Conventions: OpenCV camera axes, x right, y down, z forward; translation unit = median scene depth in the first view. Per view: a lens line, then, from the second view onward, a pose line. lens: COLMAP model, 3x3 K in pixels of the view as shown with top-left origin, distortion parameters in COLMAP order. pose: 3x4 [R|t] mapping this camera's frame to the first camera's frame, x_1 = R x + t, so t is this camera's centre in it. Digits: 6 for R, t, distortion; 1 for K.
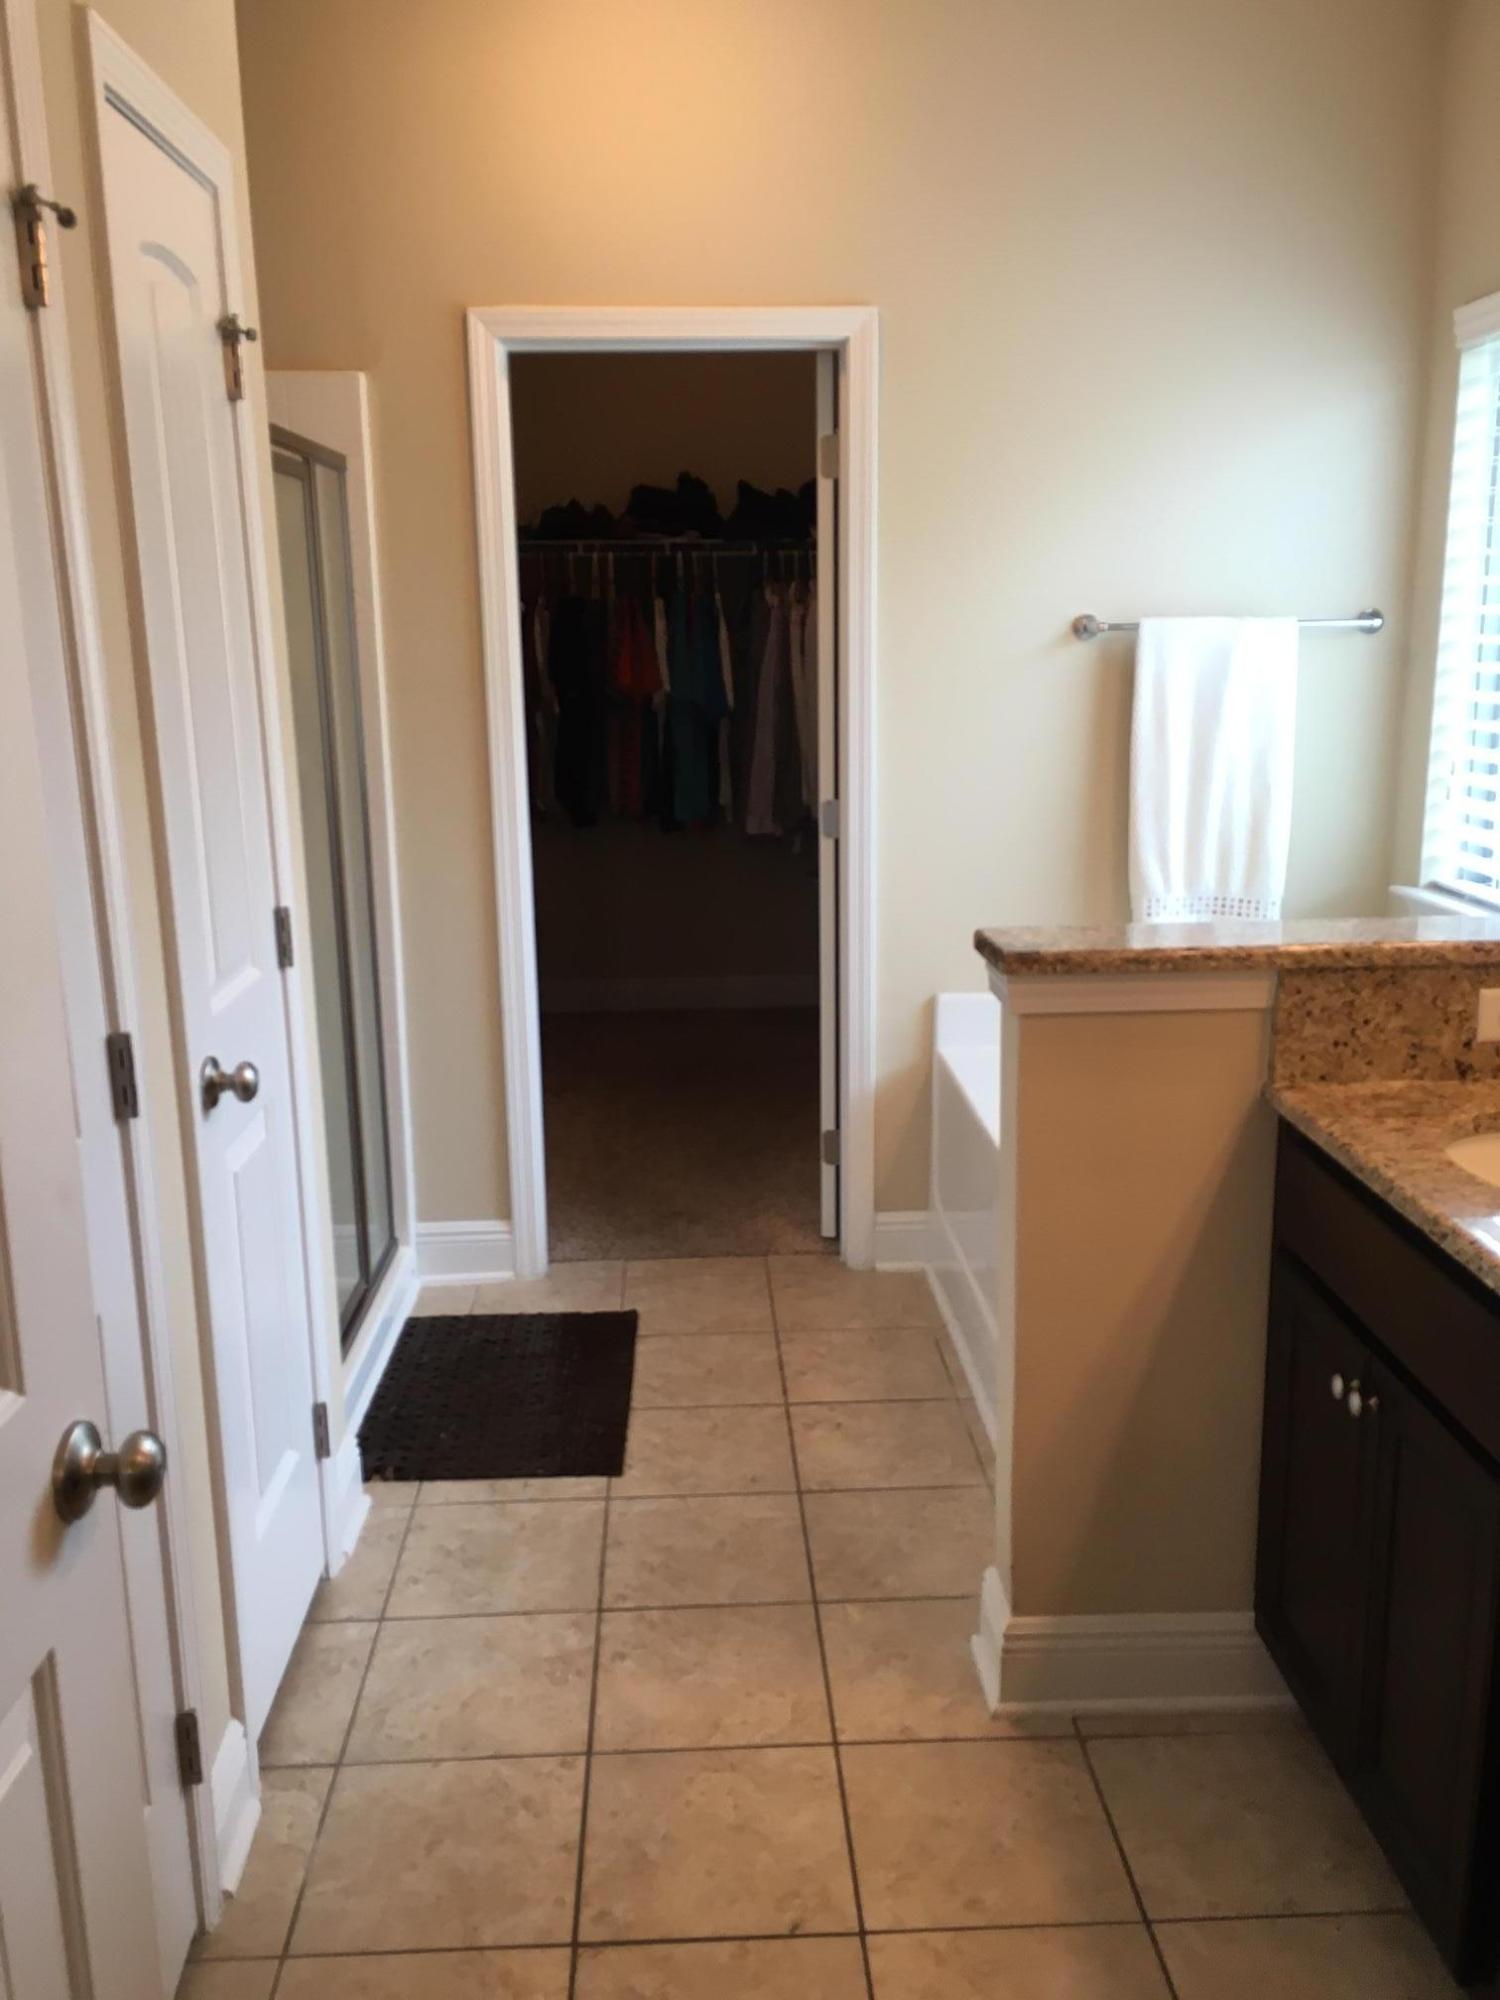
lens RADIAL K [[1692.6, 0, 750.0], [0, 1692.6, 1000.0], [0, 0, 1]] dist [0.098103, -0.112279]
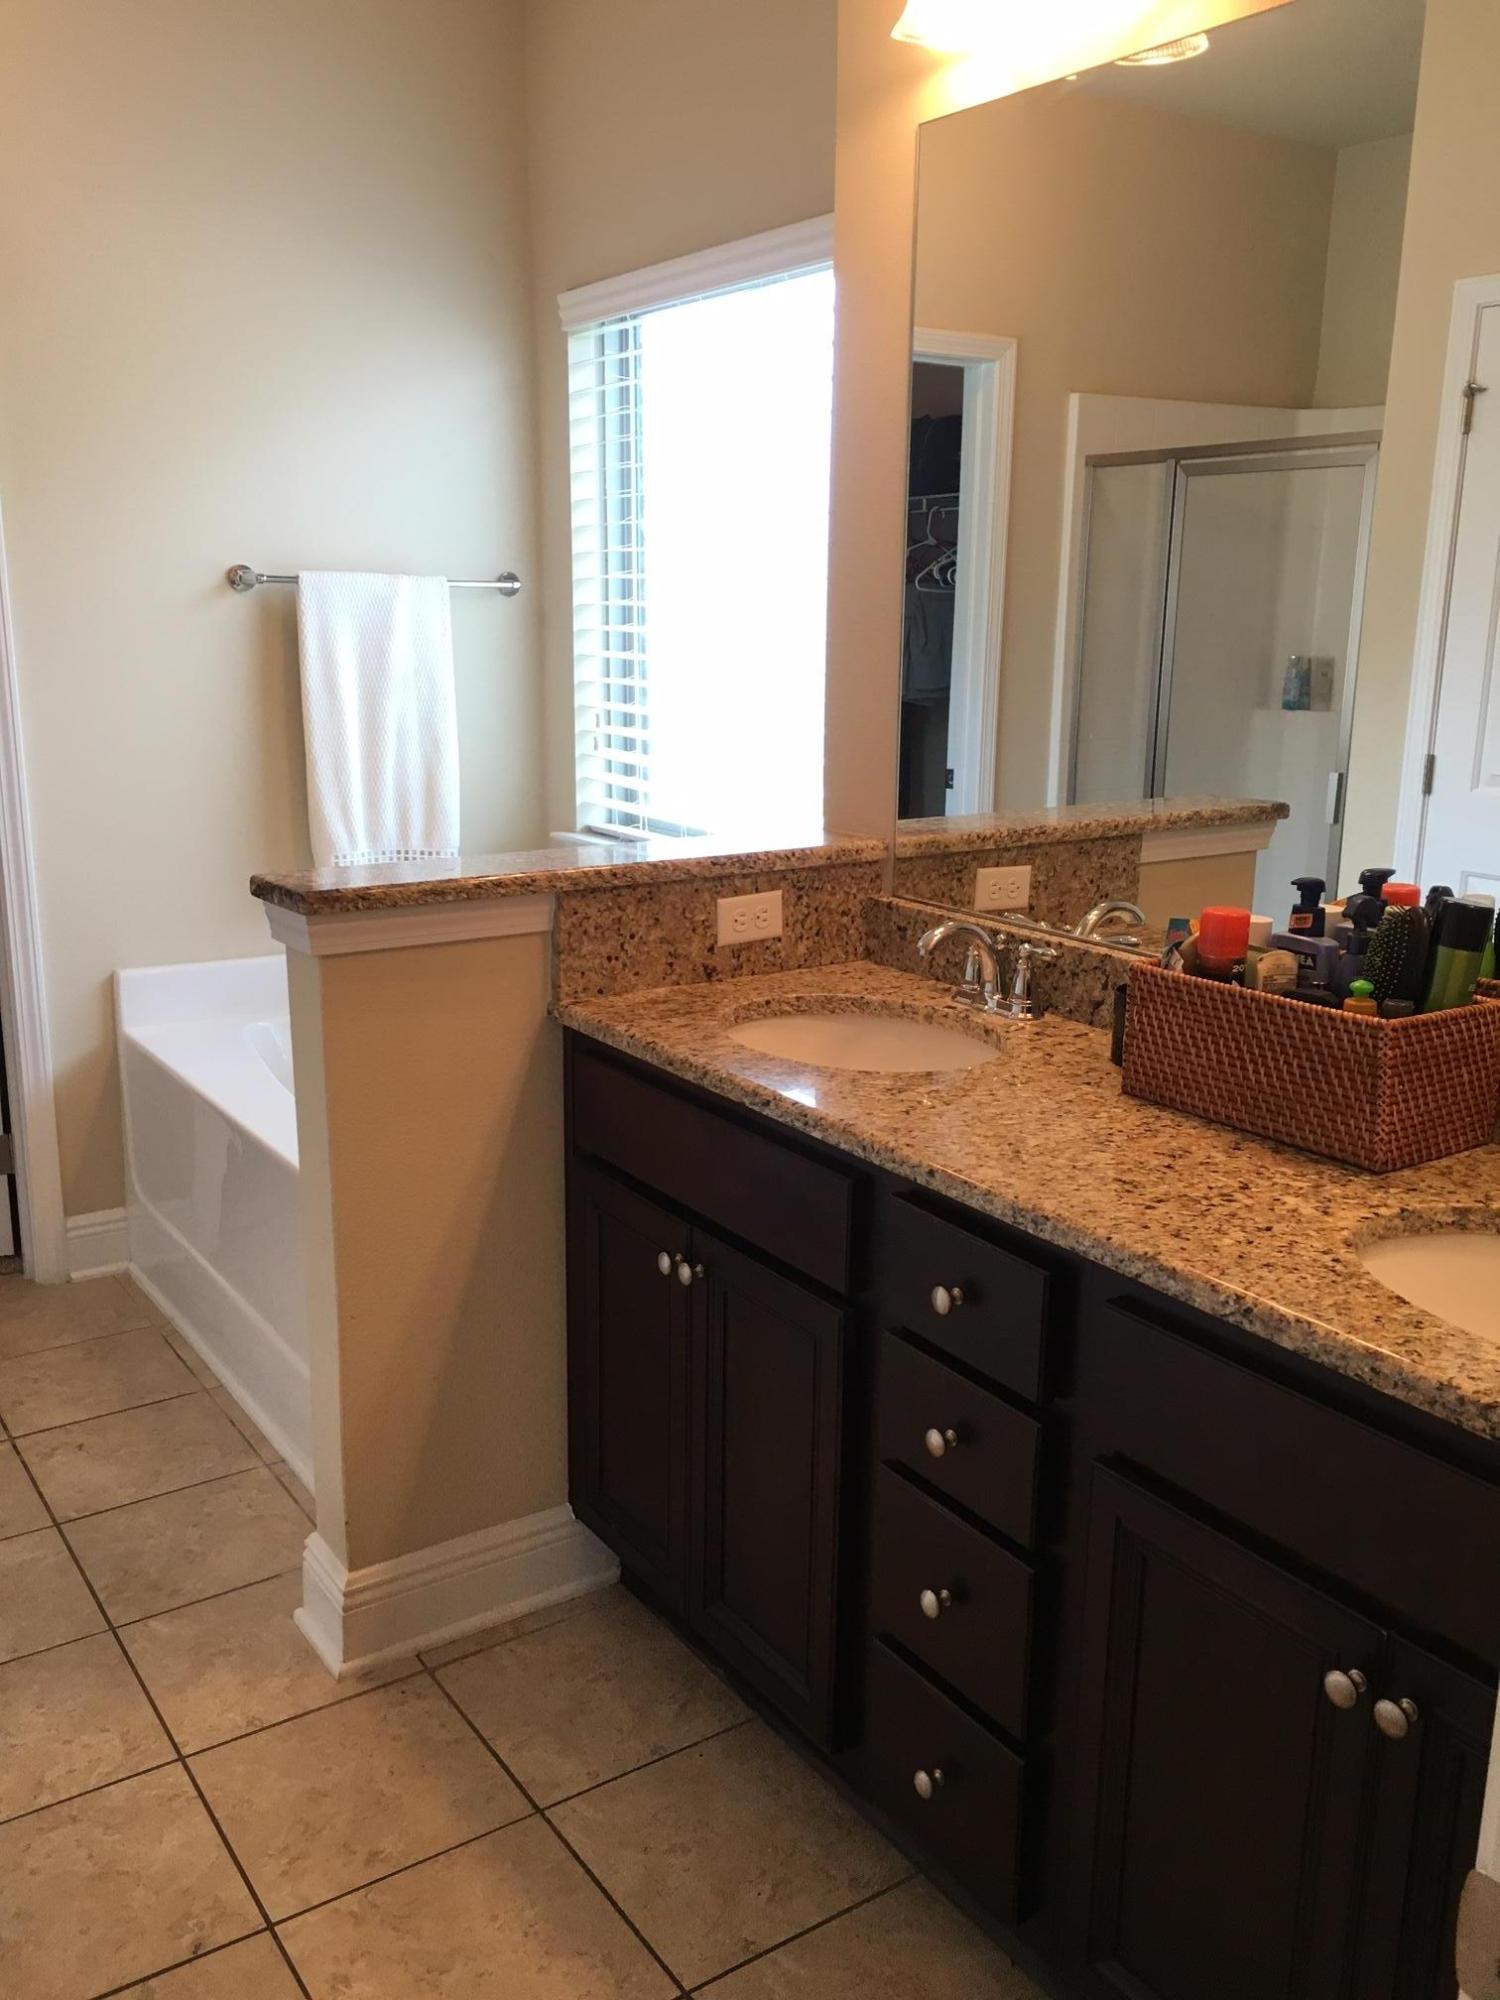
lens RADIAL K [[1702.5, 0, 750.0], [0, 1702.5, 1000.0], [0, 0, 1]] dist [0.091115, -0.122593]
pose [[0.850277, -0.099385, 0.516867, -0.138444], [0.095932, 0.994825, 0.033475, 0.023722], [-0.517520, 0.021121, 0.855411, 0.032563]]
